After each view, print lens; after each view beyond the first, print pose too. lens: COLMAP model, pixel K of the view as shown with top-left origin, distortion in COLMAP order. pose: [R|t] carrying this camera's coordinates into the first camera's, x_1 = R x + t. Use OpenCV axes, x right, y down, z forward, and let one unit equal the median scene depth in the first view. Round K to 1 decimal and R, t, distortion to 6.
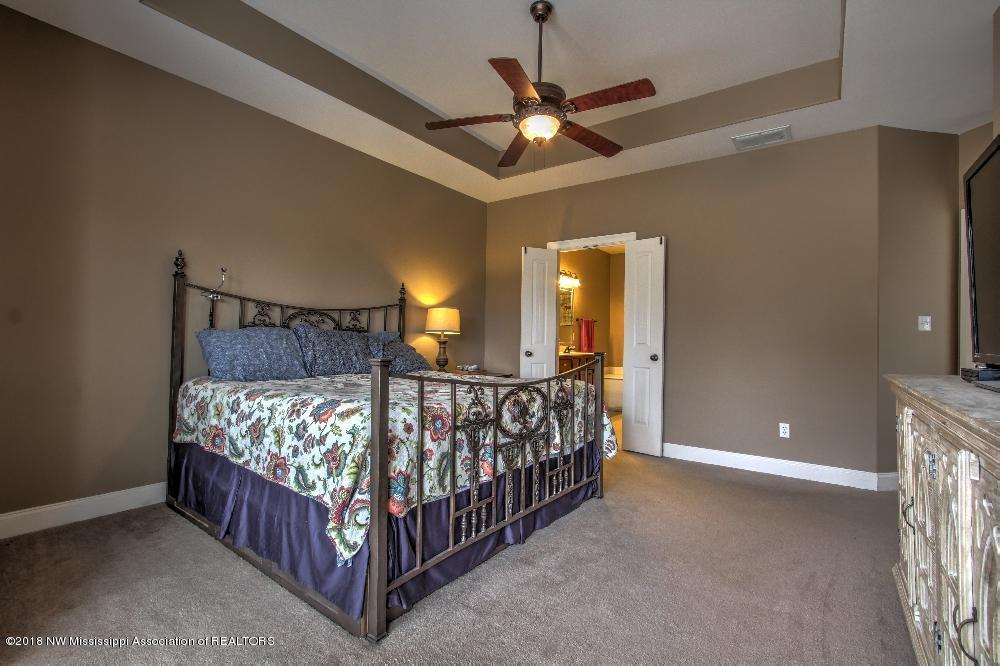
lens RADIAL K [[462.2, 0, 493.5], [0, 462.2, 332.4], [0, 0, 1]] dist [-0.009779, -0.000106]
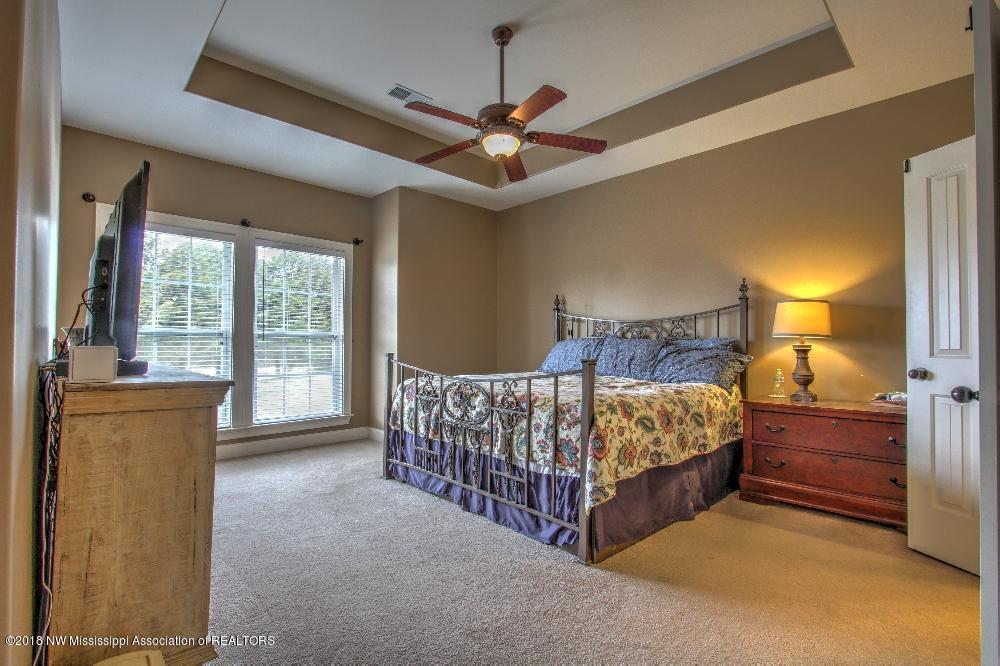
lens RADIAL K [[462.2, 0, 493.5], [0, 462.2, 332.4], [0, 0, 1]] dist [-0.009779, -0.000106]
pose [[-0.167192, -0.045698, -0.984865, 1.216774], [0.002097, 0.998906, -0.046706, 0.044085], [0.985922, -0.009874, -0.166913, 1.234972]]
